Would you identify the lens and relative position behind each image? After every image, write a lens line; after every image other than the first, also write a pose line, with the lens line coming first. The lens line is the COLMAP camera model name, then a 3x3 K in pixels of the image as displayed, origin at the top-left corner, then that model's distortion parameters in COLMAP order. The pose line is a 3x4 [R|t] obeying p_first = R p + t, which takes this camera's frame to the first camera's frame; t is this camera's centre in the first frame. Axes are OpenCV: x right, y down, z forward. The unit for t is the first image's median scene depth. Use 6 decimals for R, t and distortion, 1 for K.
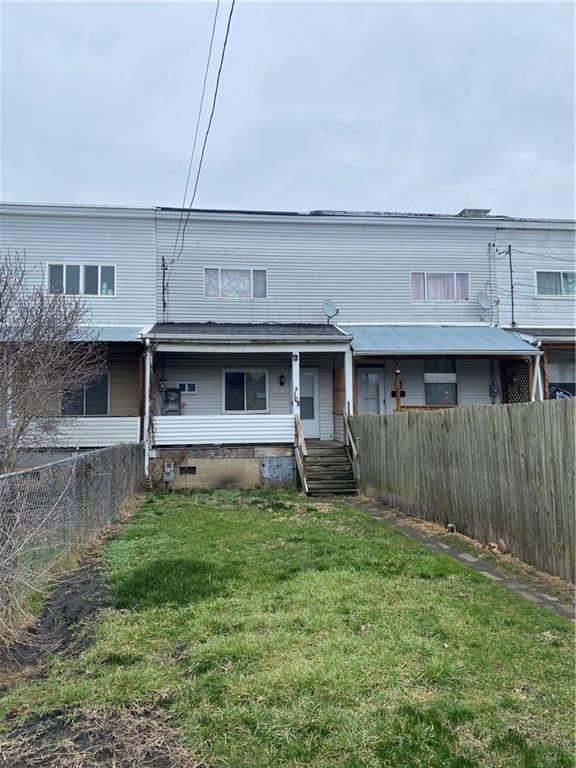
lens RADIAL K [[584.9, 0, 288.0], [0, 584.9, 384.0], [0, 0, 1]] dist [-0.001113, 0.002051]
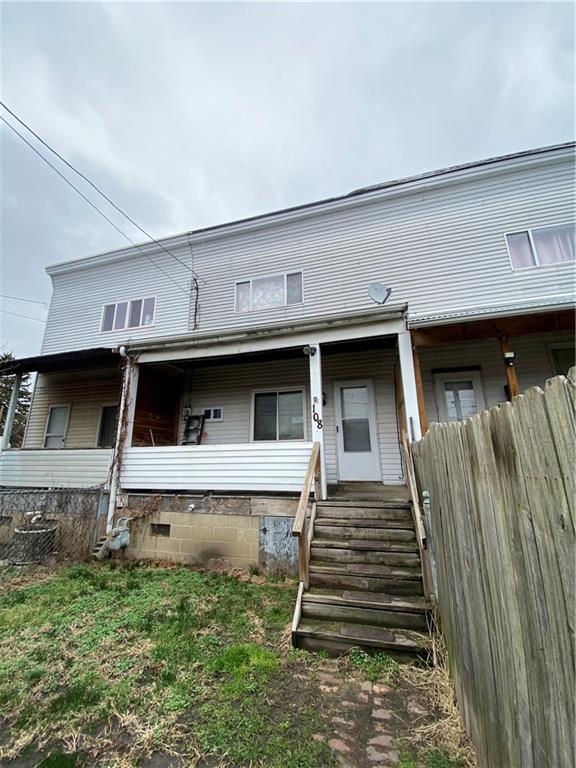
lens RADIAL K [[308.4, 0, 286.3], [0, 308.4, 379.4], [0, 0, 1]] dist [0.014659, -0.018683]
pose [[0.916976, -0.096616, -0.387067, 0.111926], [0.024588, 0.982074, -0.186886, 0.046343], [0.398185, 0.161853, 0.902913, 0.683732]]
